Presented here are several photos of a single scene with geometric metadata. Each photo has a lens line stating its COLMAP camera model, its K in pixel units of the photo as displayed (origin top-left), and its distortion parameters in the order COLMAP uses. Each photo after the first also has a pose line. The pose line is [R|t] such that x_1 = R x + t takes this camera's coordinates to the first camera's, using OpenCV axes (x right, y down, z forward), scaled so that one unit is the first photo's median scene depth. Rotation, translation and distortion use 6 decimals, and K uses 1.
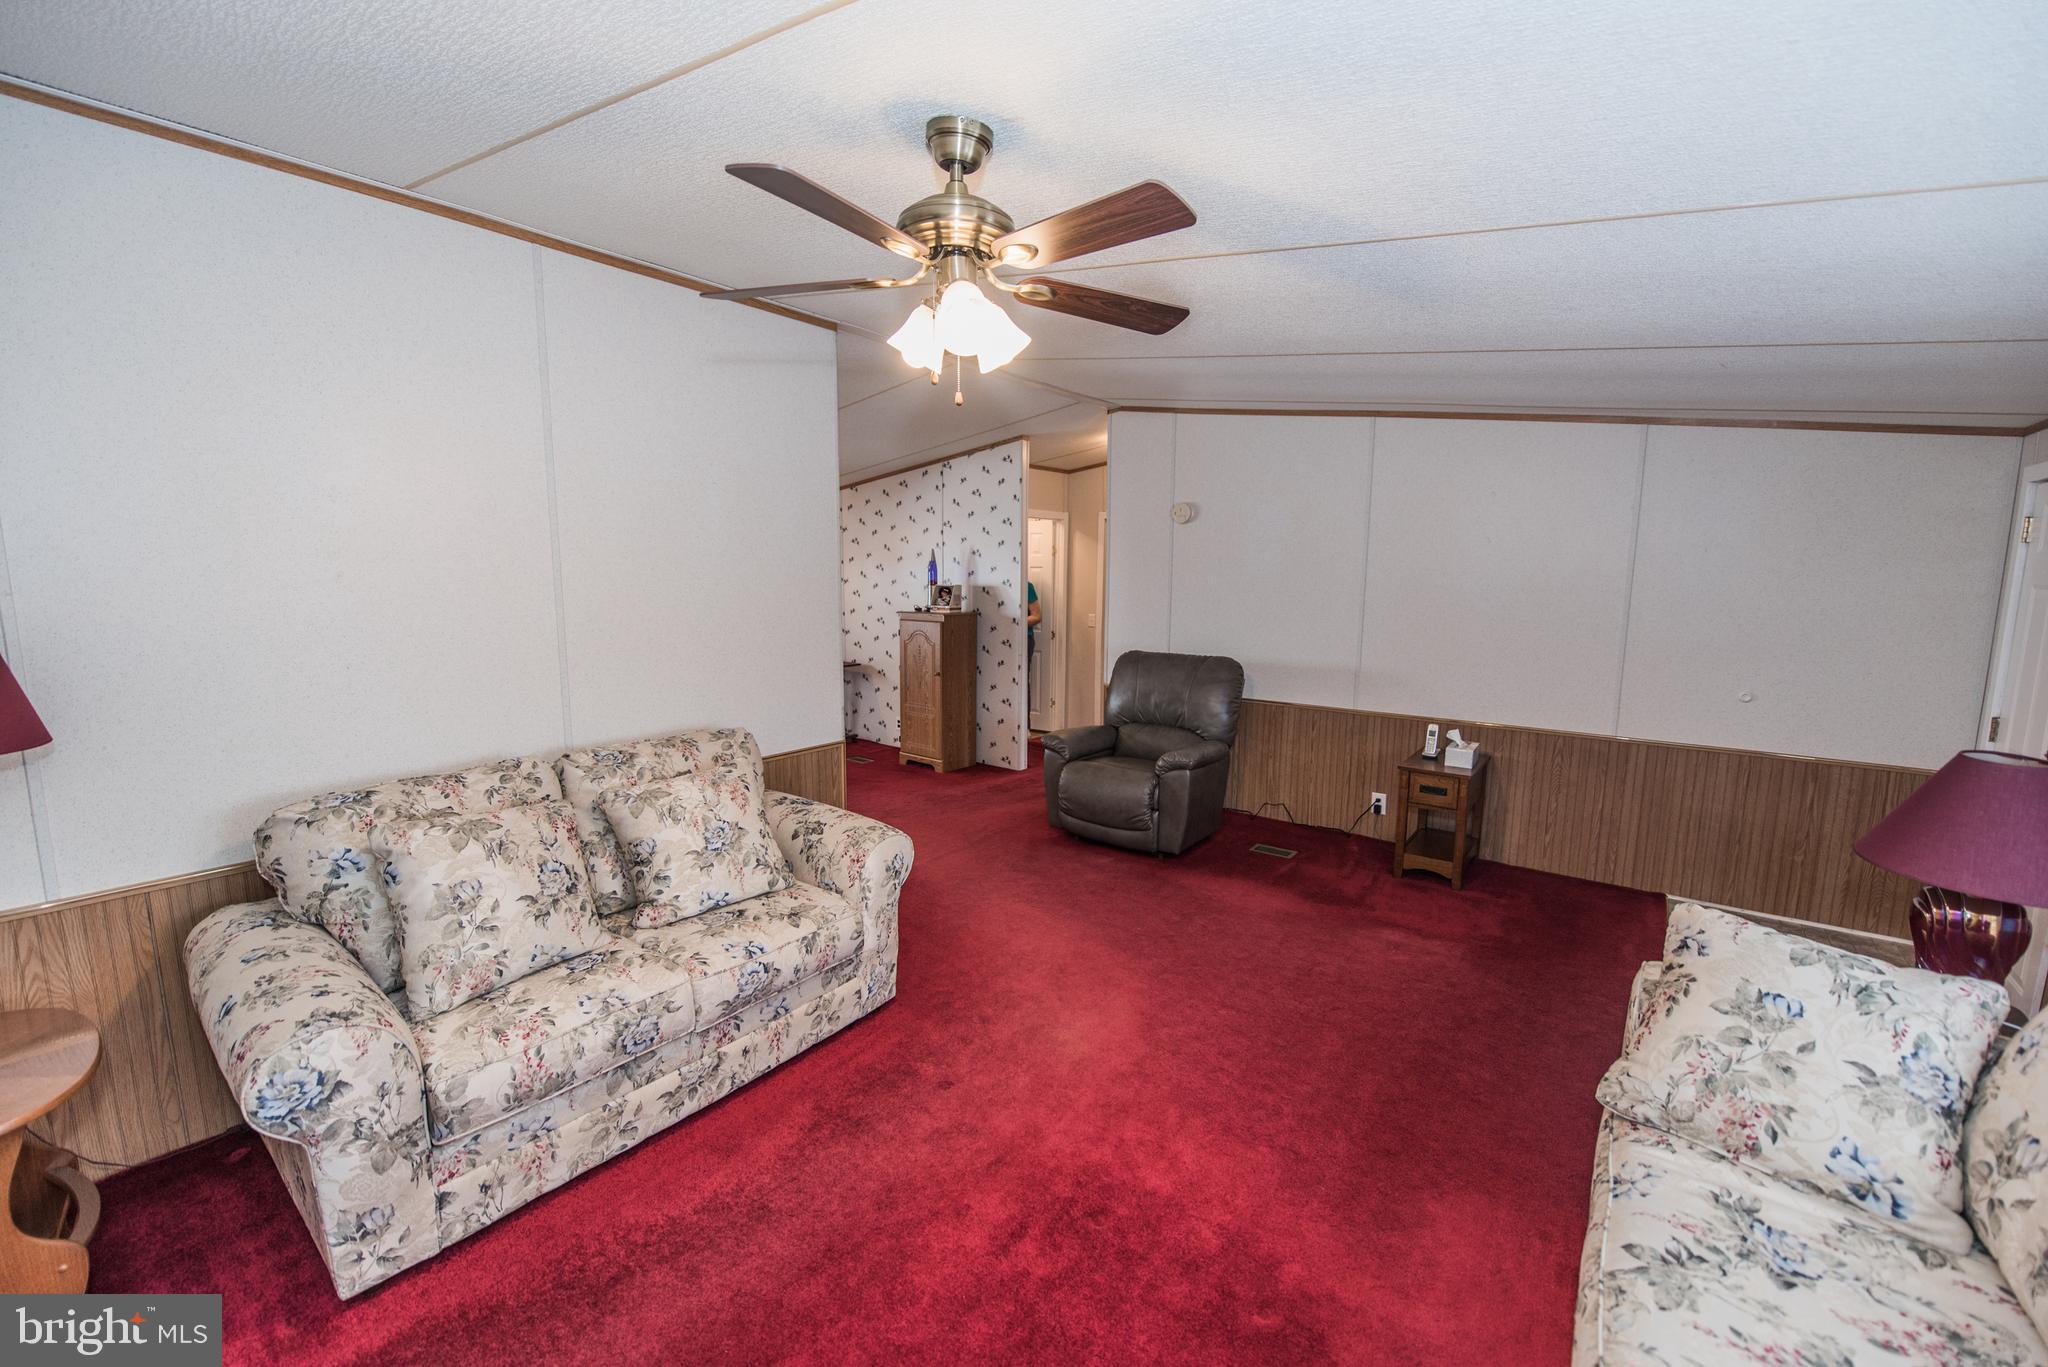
lens RADIAL K [[814.6, 0, 1018.6], [0, 814.6, 685.0], [0, 0, 1]] dist [-0.013595, -0.003090]
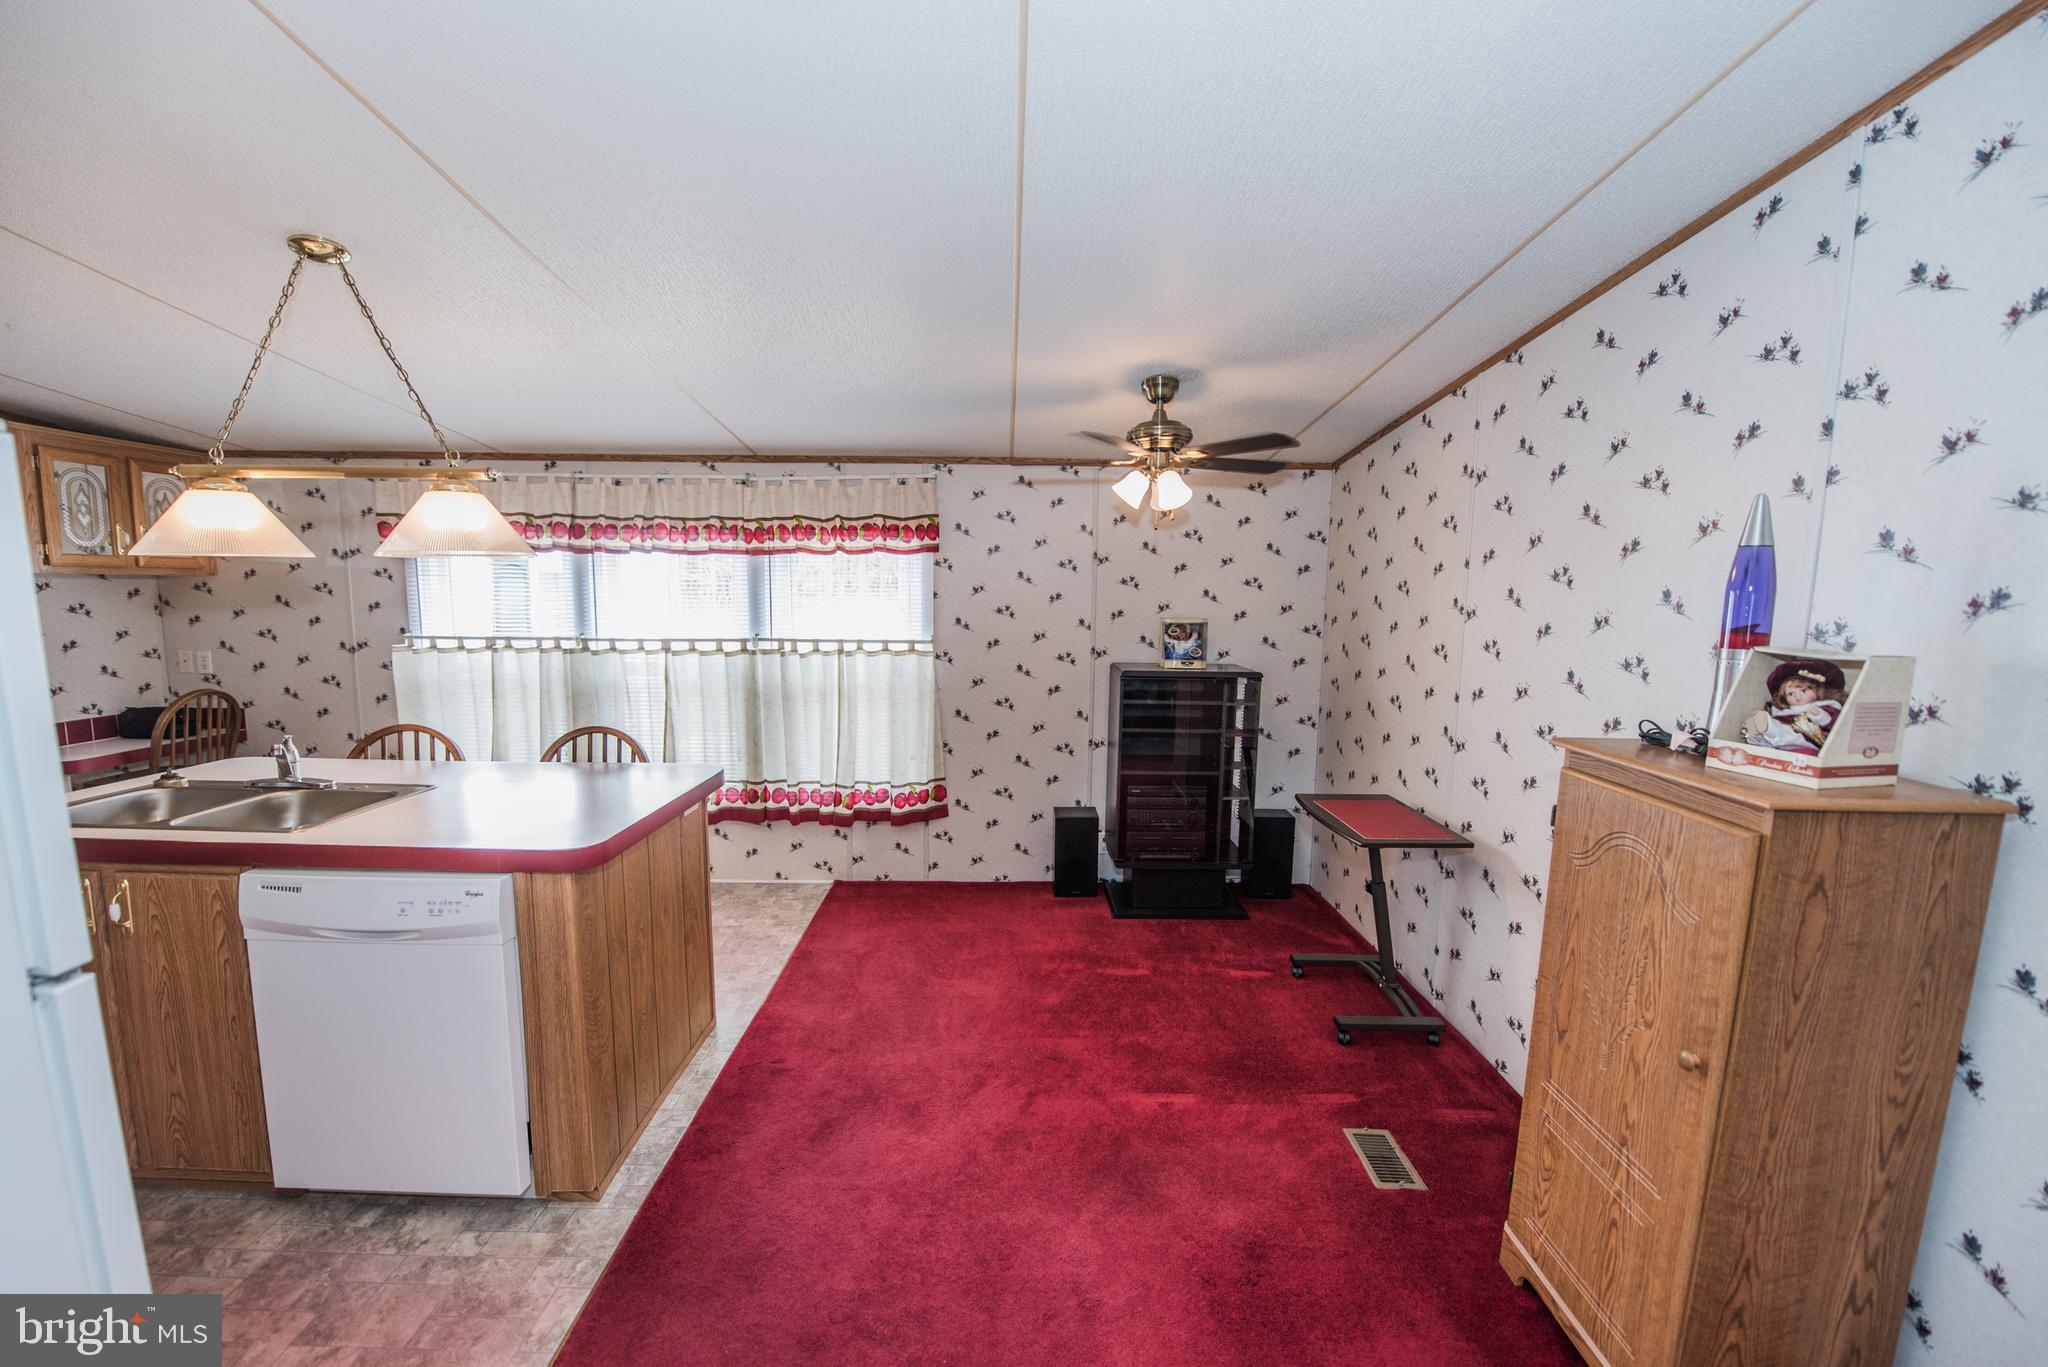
lens RADIAL K [[814.6, 0, 1018.6], [0, 814.6, 685.0], [0, 0, 1]] dist [-0.013595, -0.003090]
pose [[0.620513, 0.101976, -0.777537, -0.053587], [-0.120954, 0.992090, 0.033588, -0.094786], [0.774812, 0.073205, 0.627939, 0.695808]]
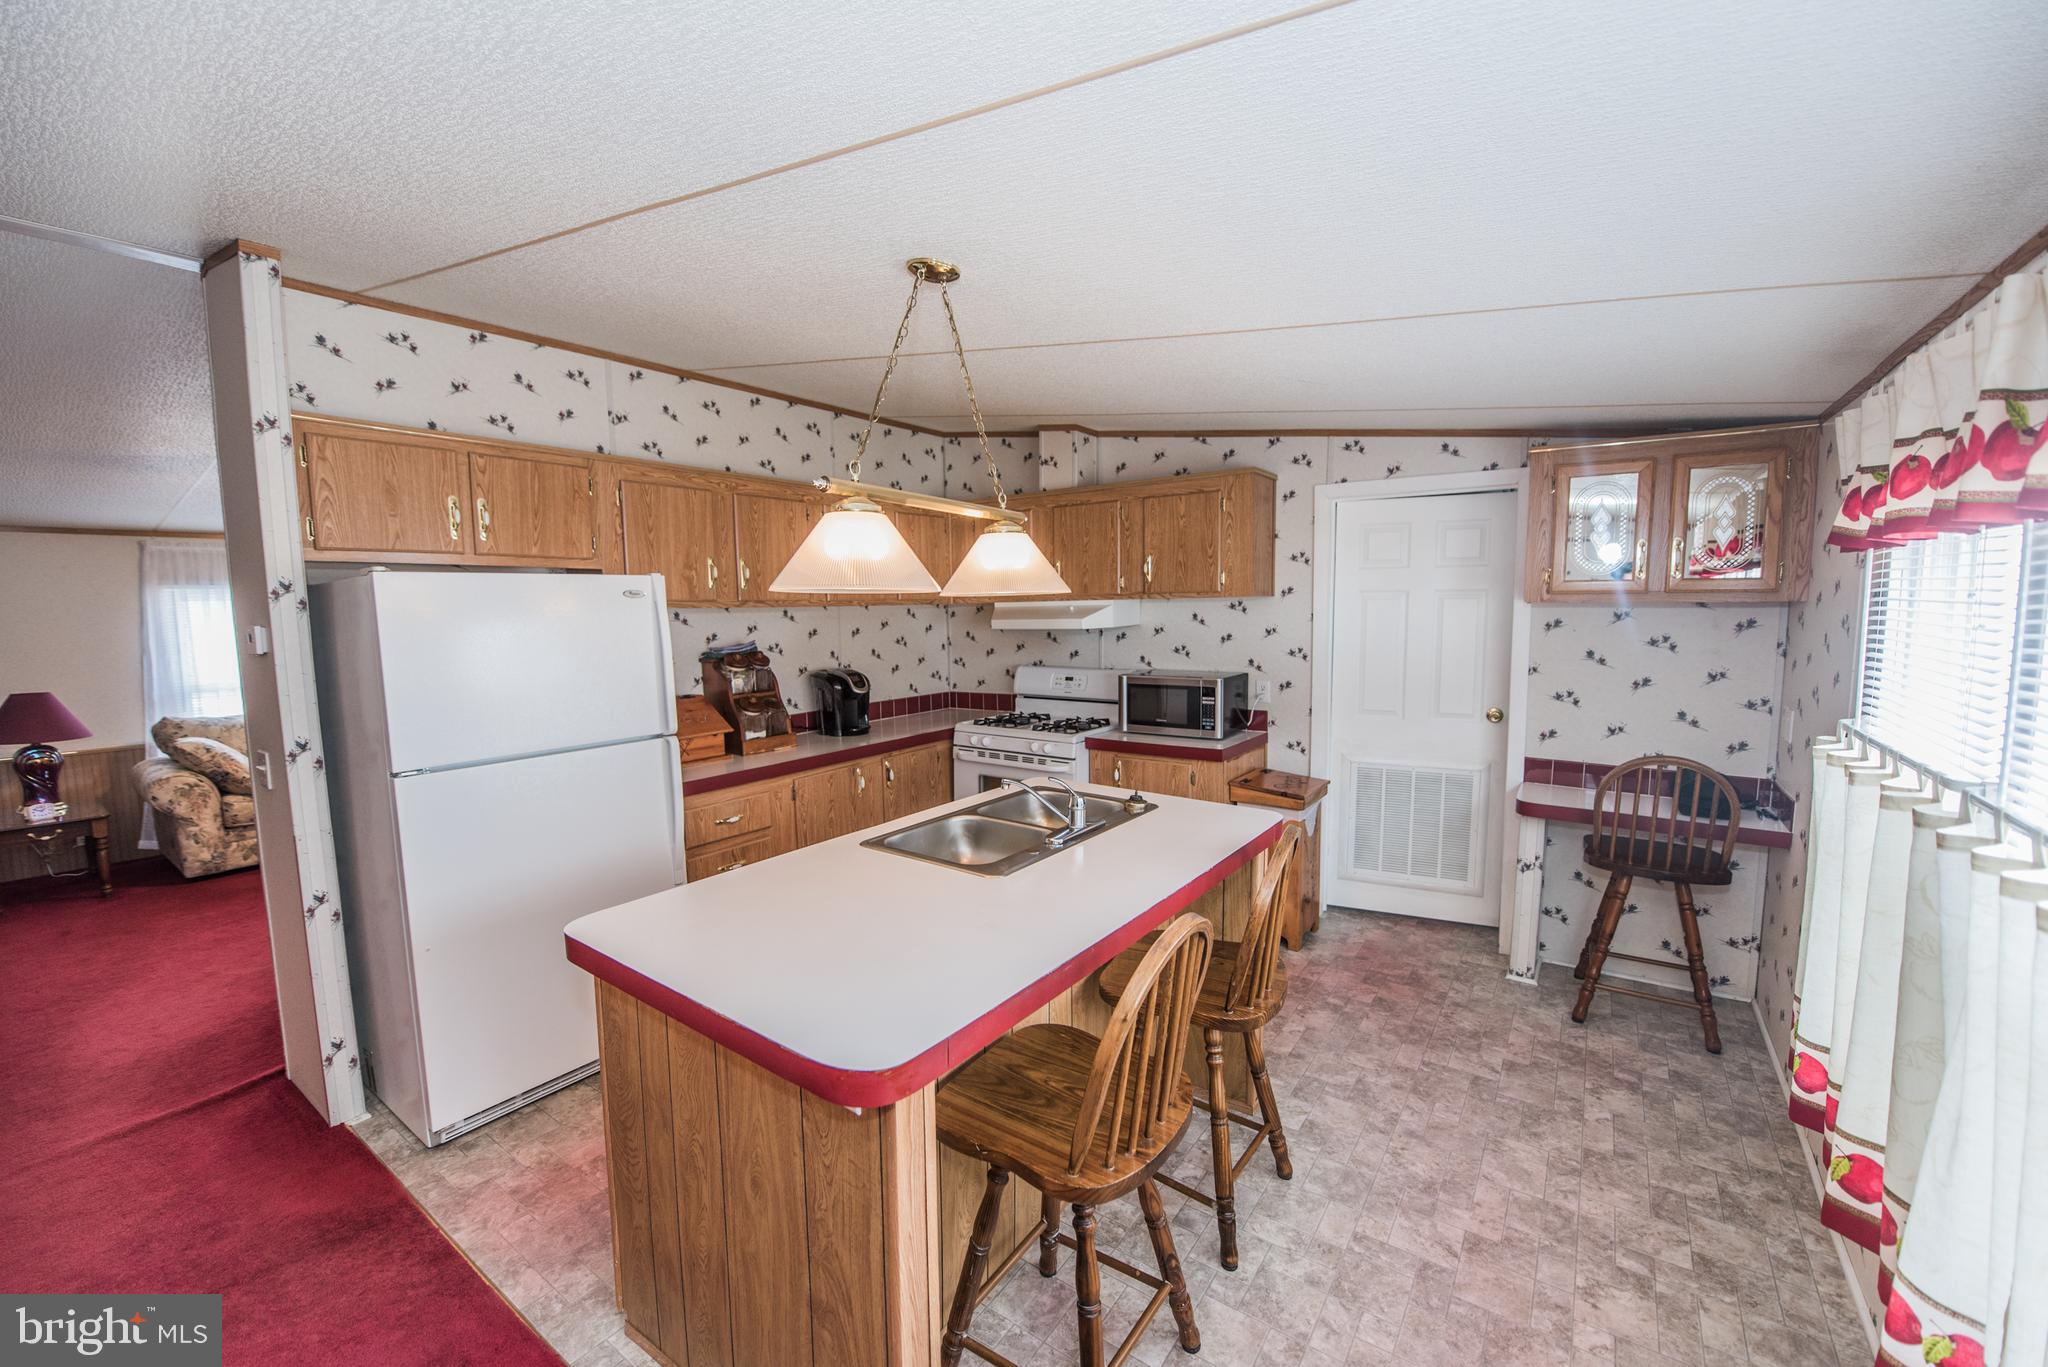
lens RADIAL K [[814.6, 0, 1018.6], [0, 814.6, 685.0], [0, 0, 1]] dist [-0.013595, -0.003090]
pose [[-0.999138, 0.015434, -0.038525, -0.503586], [0.005936, 0.971882, 0.235395, -0.141767], [0.041075, 0.234963, -0.971136, 0.998288]]
